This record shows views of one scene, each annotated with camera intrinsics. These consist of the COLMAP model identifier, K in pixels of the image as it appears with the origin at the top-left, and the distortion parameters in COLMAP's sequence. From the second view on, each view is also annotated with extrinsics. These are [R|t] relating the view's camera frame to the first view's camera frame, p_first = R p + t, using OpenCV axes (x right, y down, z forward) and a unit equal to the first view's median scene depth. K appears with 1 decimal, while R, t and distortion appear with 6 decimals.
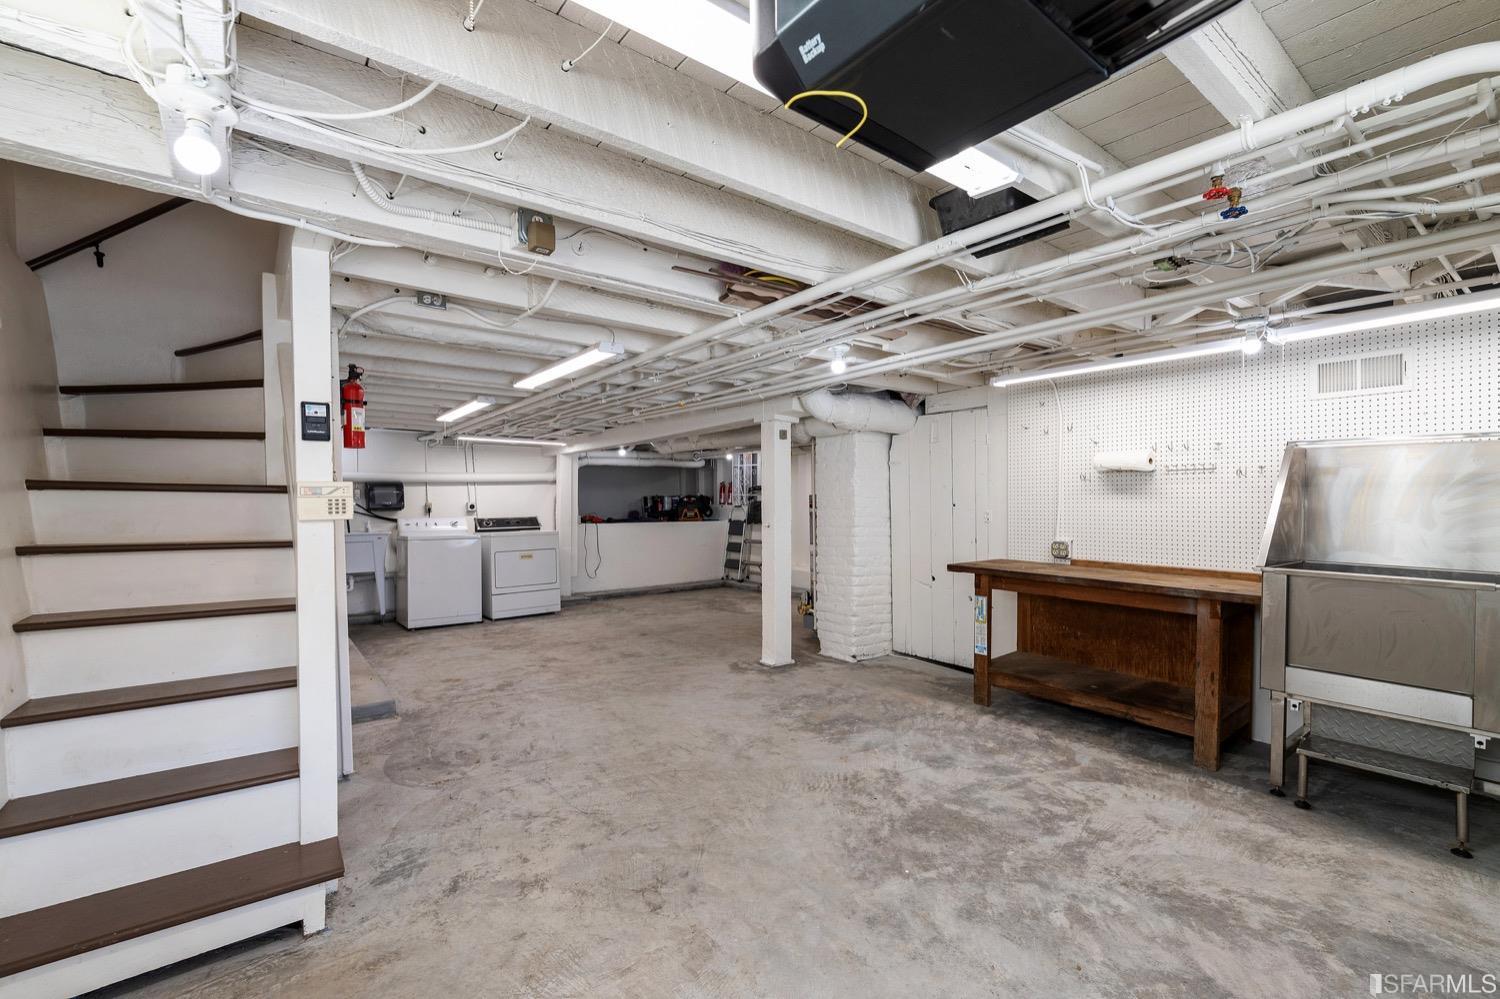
lens RADIAL K [[657.5, 0, 756.4], [0, 657.5, 505.0], [0, 0, 1]] dist [0.009915, 0.000111]
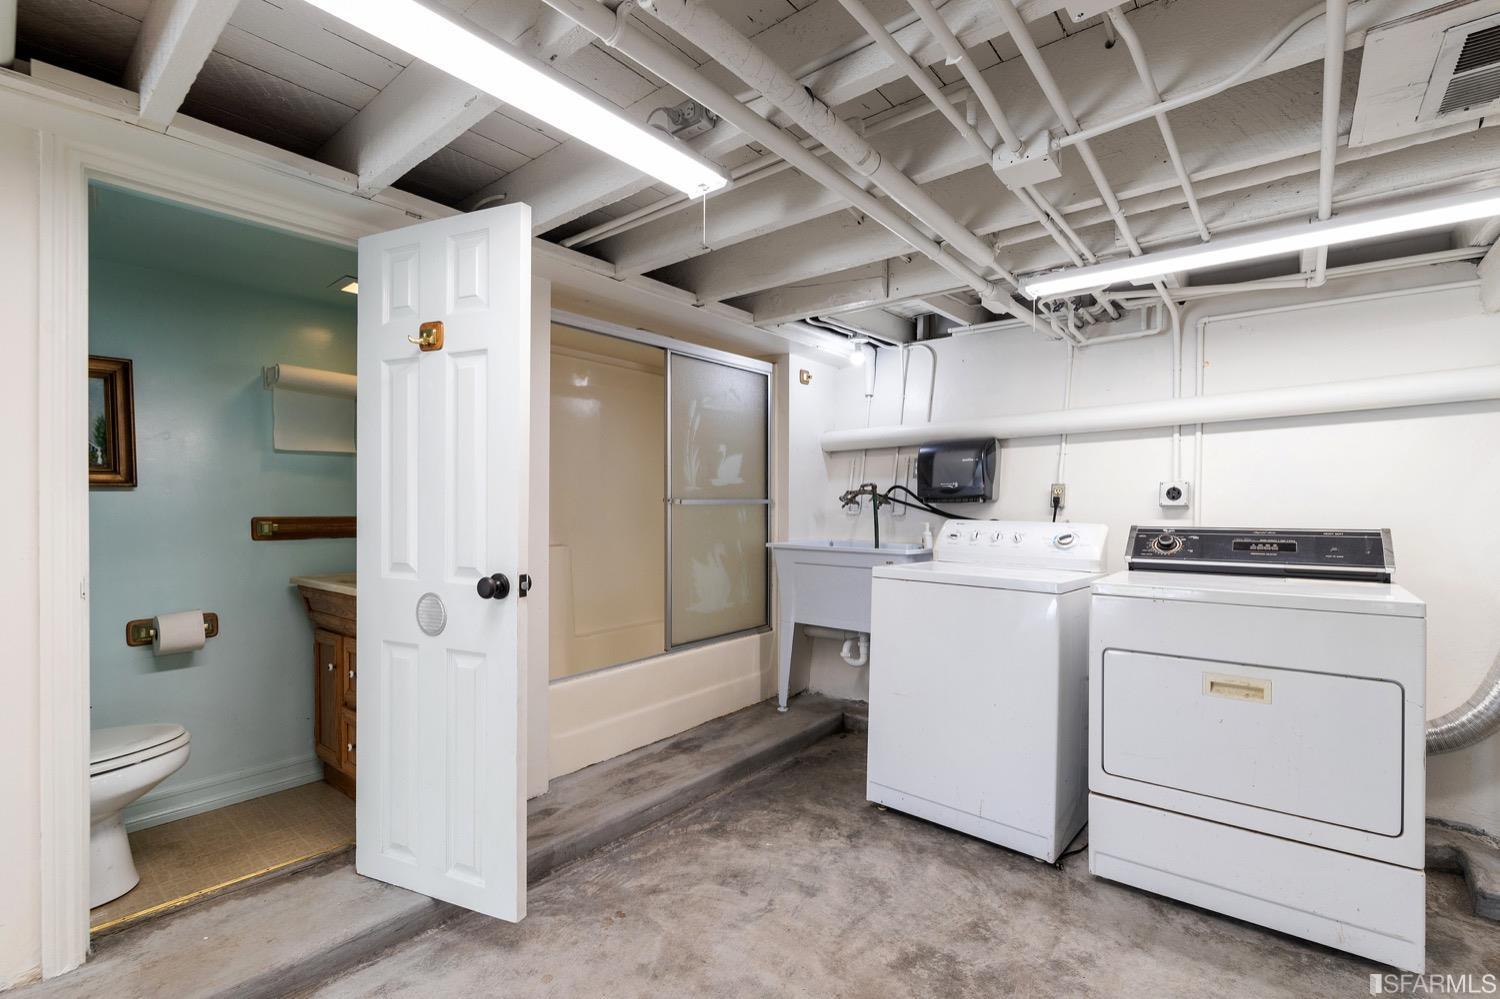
lens RADIAL K [[657.5, 0, 756.4], [0, 657.5, 505.0], [0, 0, 1]] dist [0.009915, 0.000111]
pose [[0.221290, 0.007419, -0.975180, -0.142907], [-0.003855, 0.999970, 0.006733, 0.008036], [0.975200, 0.002270, 0.221312, 0.752143]]
